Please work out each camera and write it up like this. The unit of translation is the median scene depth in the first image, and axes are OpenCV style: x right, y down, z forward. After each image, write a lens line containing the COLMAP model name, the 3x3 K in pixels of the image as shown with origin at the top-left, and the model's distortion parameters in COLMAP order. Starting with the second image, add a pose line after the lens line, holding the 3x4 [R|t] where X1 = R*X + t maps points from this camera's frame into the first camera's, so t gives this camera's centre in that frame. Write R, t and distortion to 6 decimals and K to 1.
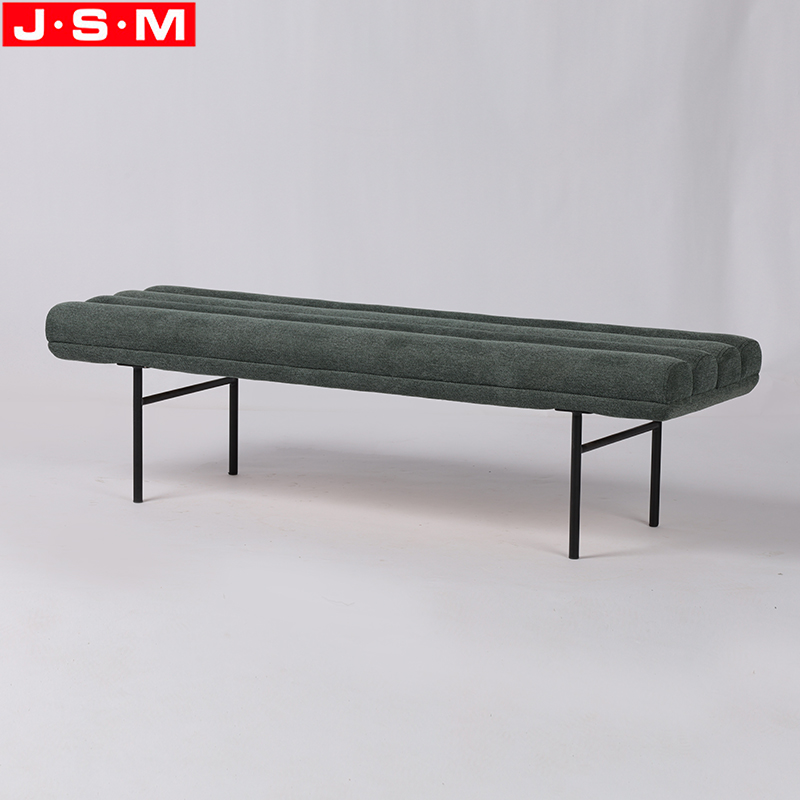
lens RADIAL K [[3092.3, 0, 400.0], [0, 3092.3, 400.0], [0, 0, 1]] dist [-0.110233, -0.971237]
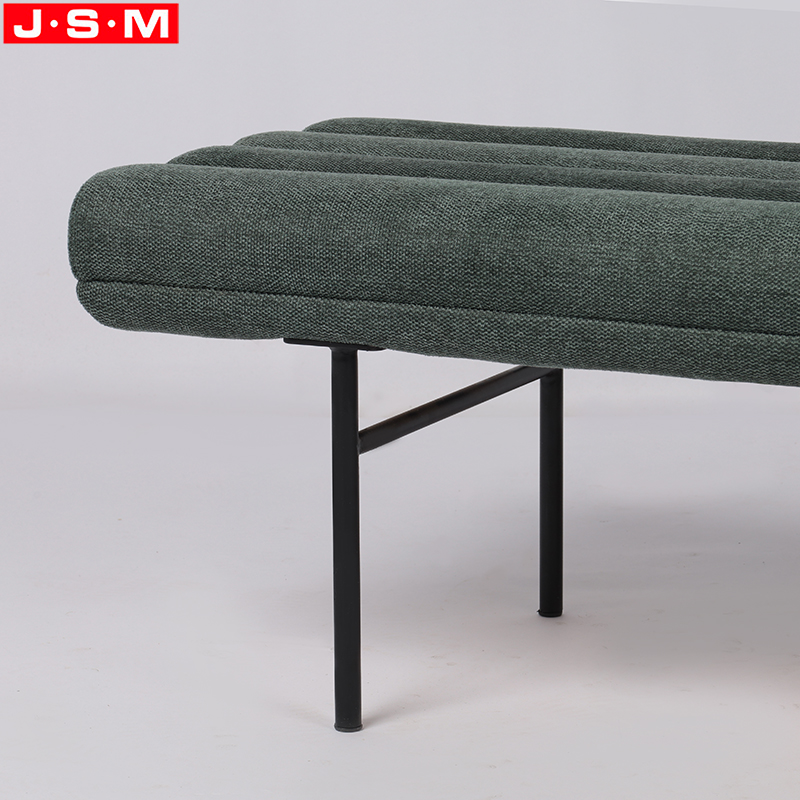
lens RADIAL K [[3690.9, 0, 400.0], [0, 3690.9, 400.0], [0, 0, 1]] dist [0.033797, -3.192569]
pose [[0.998351, -0.029274, 0.049378, -0.100616], [0.027808, 0.999160, 0.030111, -0.017286], [-0.050218, -0.028688, 0.998326, 0.591829]]
